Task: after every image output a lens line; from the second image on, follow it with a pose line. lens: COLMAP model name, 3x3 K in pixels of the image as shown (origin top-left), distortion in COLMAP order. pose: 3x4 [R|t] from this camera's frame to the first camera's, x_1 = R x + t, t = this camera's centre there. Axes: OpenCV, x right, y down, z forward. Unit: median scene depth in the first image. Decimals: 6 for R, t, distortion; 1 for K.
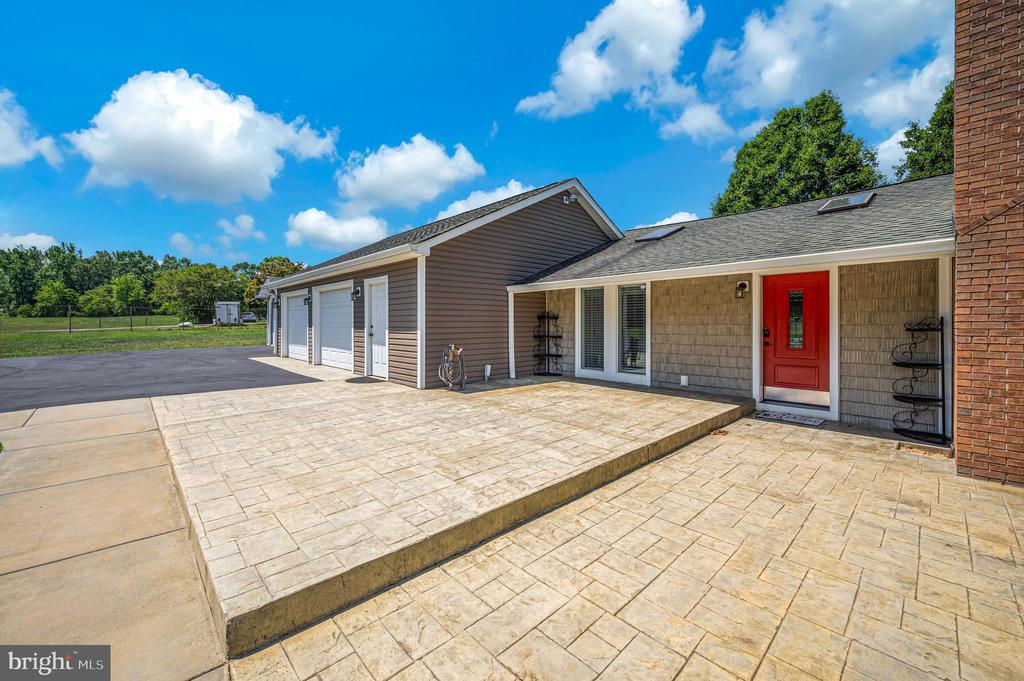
lens RADIAL K [[401.4, 0, 509.2], [0, 401.4, 331.5], [0, 0, 1]] dist [-0.000506, -0.000212]
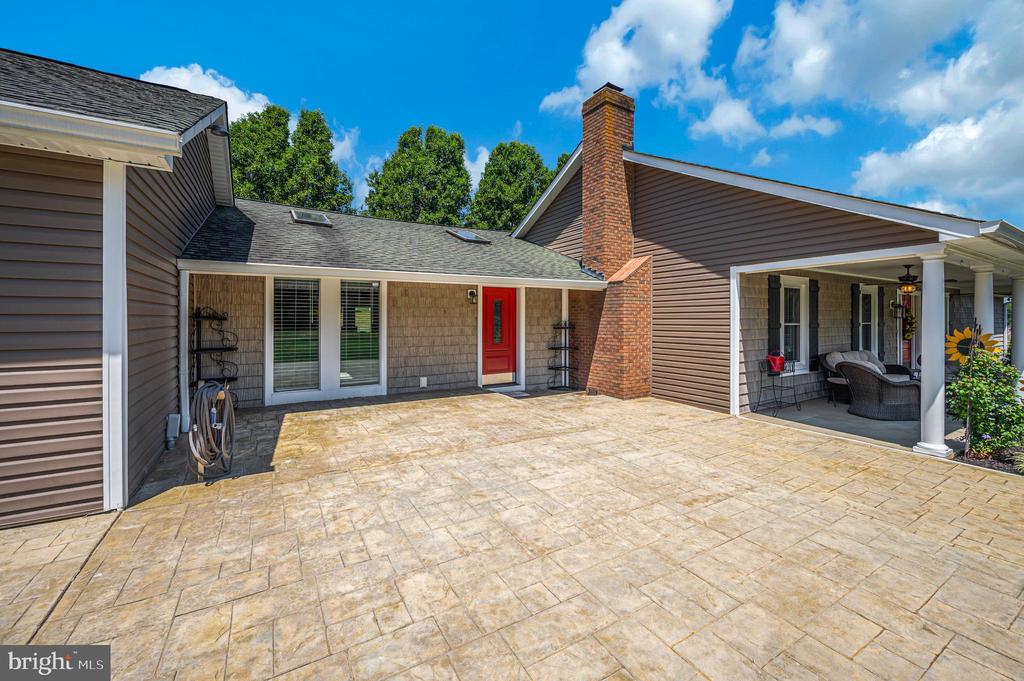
lens RADIAL K [[414.2, 0, 510.3], [0, 414.2, 316.8], [0, 0, 1]] dist [-0.000762, -0.000124]
pose [[0.216320, 0.003696, 0.976315, -0.640779], [0.019398, 0.999779, -0.008083, -0.035114], [-0.976130, 0.020687, 0.216201, 0.671690]]
